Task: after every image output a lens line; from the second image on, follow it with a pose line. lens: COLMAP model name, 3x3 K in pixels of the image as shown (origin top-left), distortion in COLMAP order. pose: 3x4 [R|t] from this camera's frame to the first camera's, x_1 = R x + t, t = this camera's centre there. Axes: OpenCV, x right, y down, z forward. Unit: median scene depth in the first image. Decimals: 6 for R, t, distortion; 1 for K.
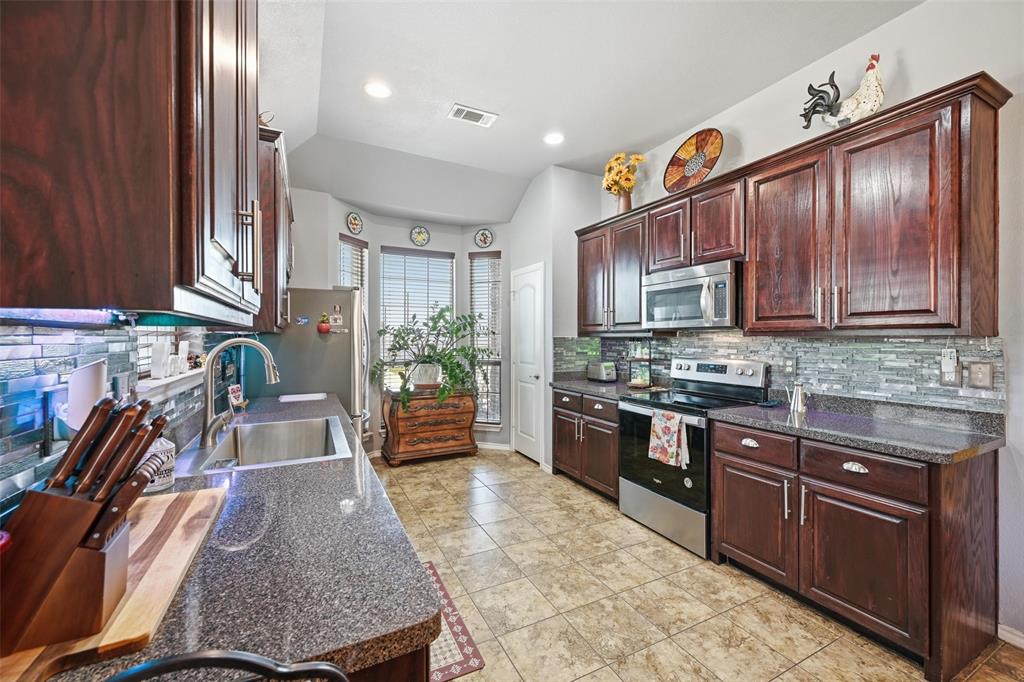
lens RADIAL K [[407.7, 0, 513.5], [0, 407.7, 339.0], [0, 0, 1]] dist [-0.001641, -0.000385]
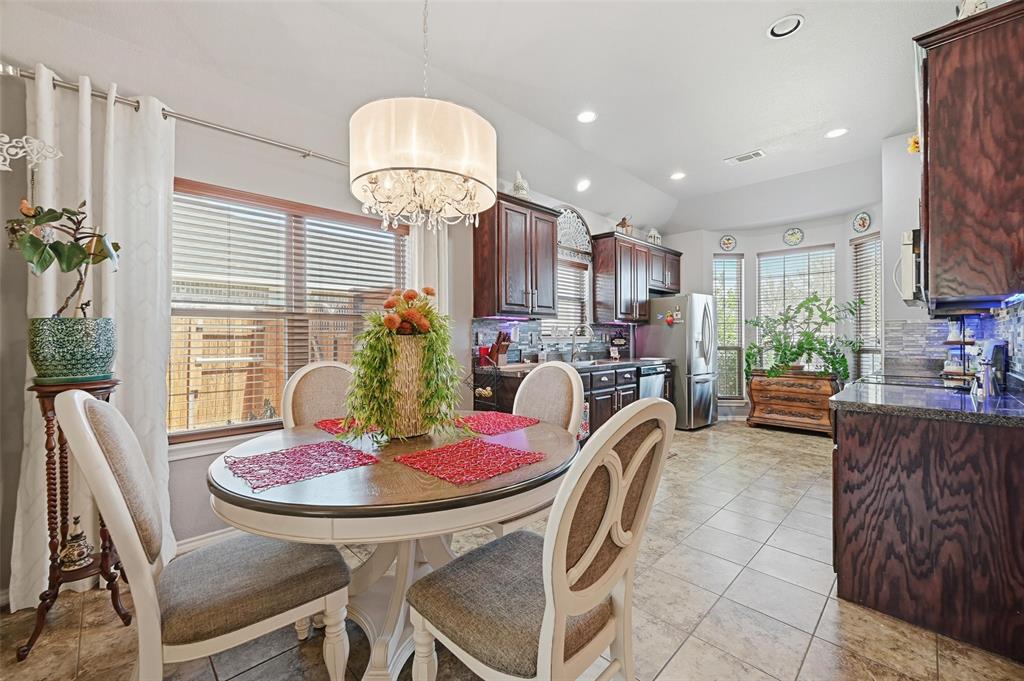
lens RADIAL K [[416.7, 0, 512.0], [0, 416.7, 334.2], [0, 0, 1]] dist [0.000289, 0.000036]
pose [[0.298192, -0.008728, -0.954466, 0.736349], [-0.001809, 0.999951, -0.009710, 0.036749], [0.954504, 0.004622, 0.298161, -0.106960]]
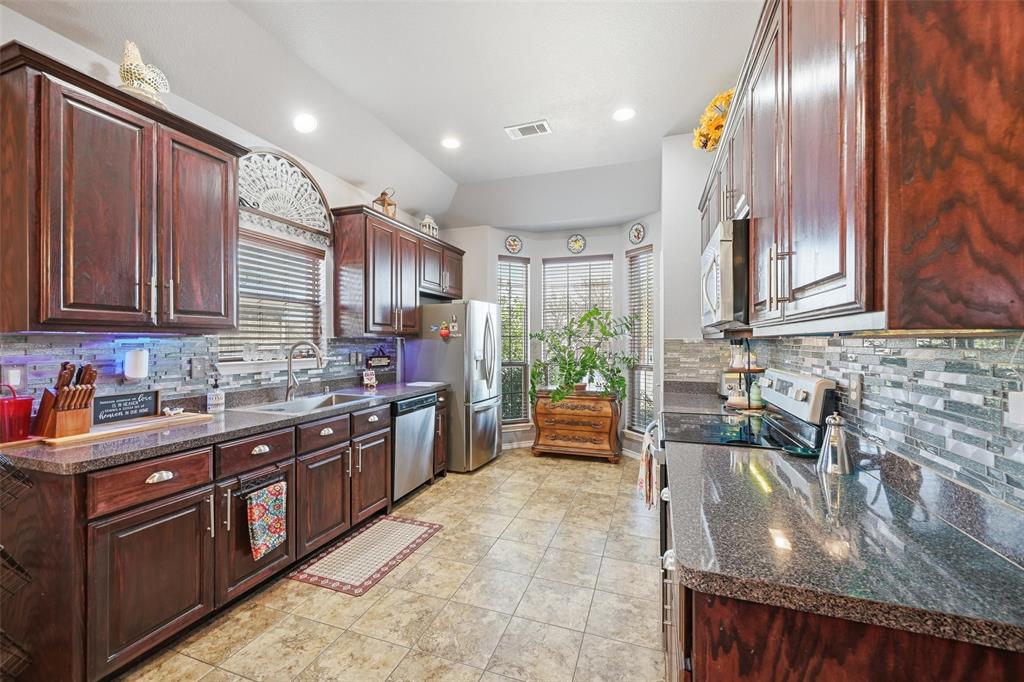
lens RADIAL K [[407.7, 0, 516.5], [0, 407.7, 340.0], [0, 0, 1]] dist [-0.001641, -0.000385]
pose [[0.693057, -0.004116, -0.720871, 0.479820], [0.000293, 0.999985, -0.005428, 0.001287], [0.720883, 0.003551, 0.693048, 0.185836]]
